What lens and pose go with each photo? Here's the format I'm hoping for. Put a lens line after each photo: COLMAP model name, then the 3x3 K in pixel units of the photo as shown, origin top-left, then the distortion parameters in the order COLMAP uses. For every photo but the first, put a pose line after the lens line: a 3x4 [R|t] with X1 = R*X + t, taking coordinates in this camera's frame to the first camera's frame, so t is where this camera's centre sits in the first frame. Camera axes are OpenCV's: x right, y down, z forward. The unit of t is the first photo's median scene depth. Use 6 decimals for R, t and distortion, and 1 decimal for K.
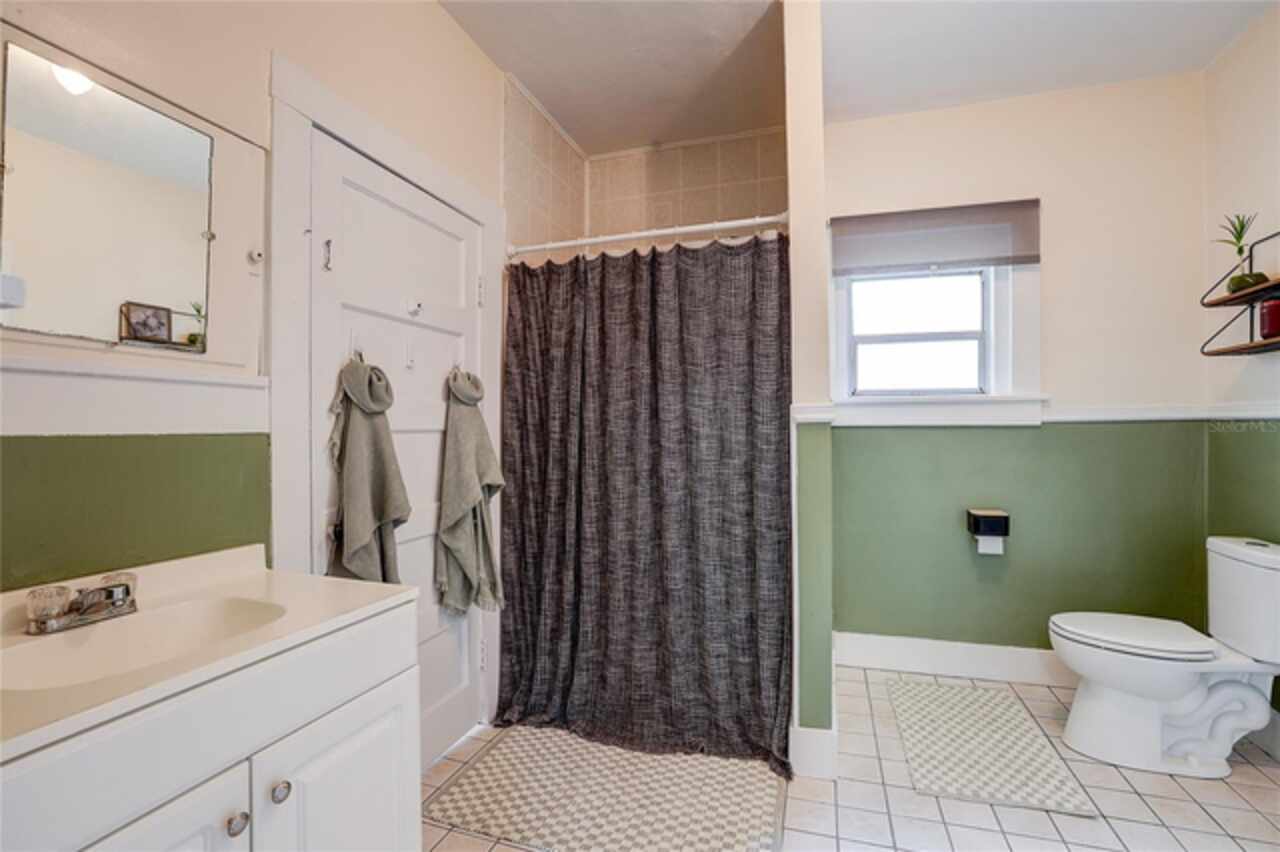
lens RADIAL K [[579.7, 0, 637.4], [0, 579.7, 426.1], [0, 0, 1]] dist [-0.045384, 0.012995]
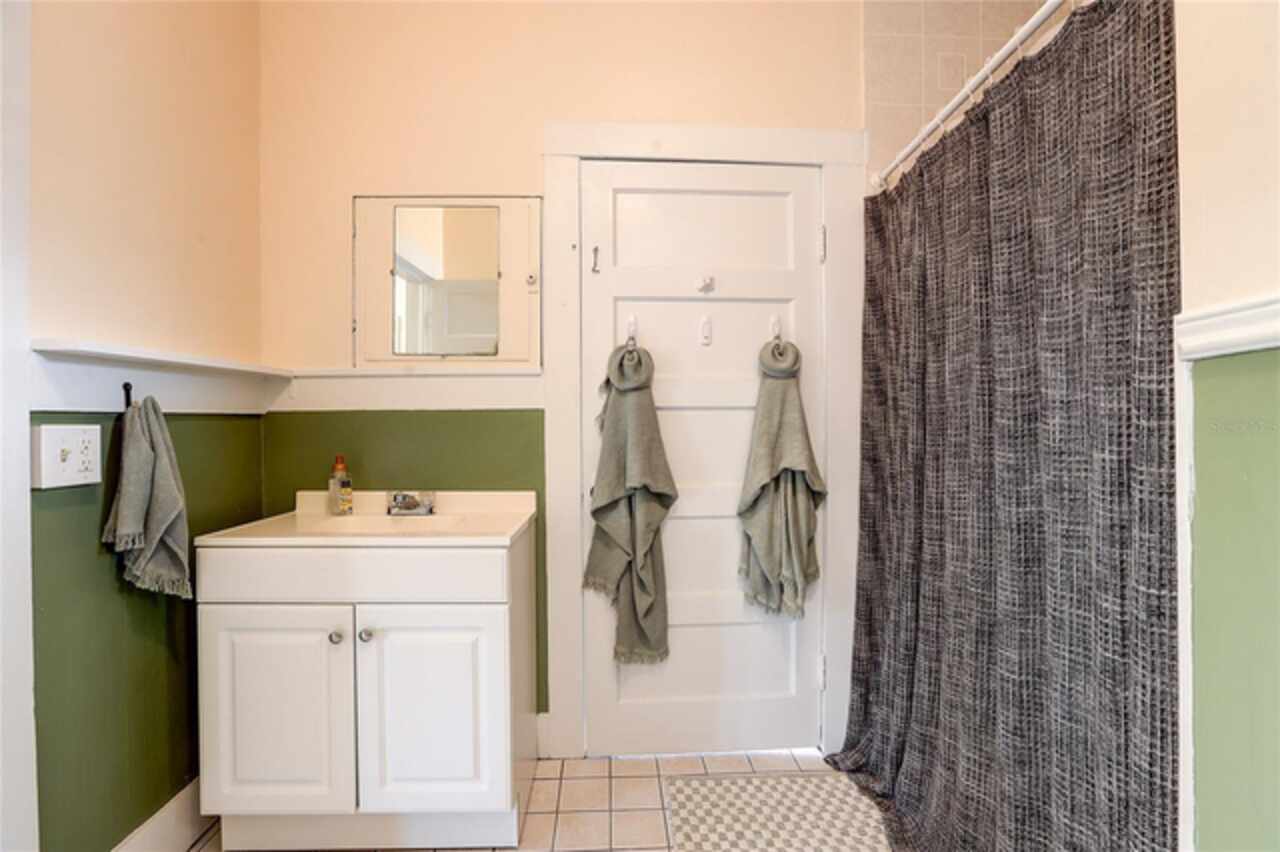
lens RADIAL K [[579.7, 0, 641.0], [0, 579.7, 427.0], [0, 0, 1]] dist [-0.045384, 0.012995]
pose [[0.360132, 0.000834, -0.932901, 0.539377], [0.006914, 0.999970, 0.003563, 0.039606], [0.932876, -0.007733, 0.360115, 0.566083]]
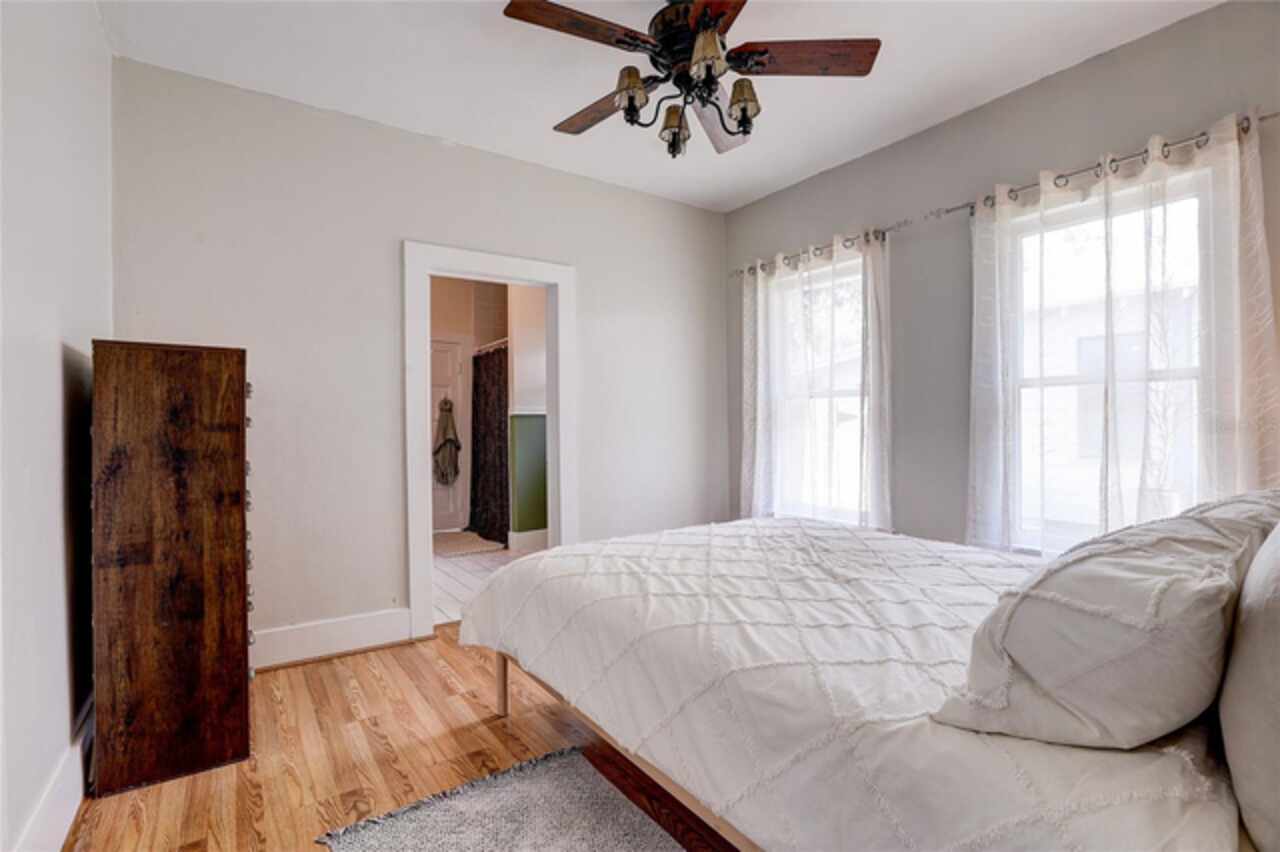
lens RADIAL K [[579.7, 0, 645.0], [0, 579.7, 429.9], [0, 0, 1]] dist [-0.045384, 0.012995]
pose [[0.812192, -0.000555, -0.583390, 2.540600], [0.010241, 0.999859, 0.013307, 0.032781], [0.583301, -0.016783, 0.812083, -0.866433]]
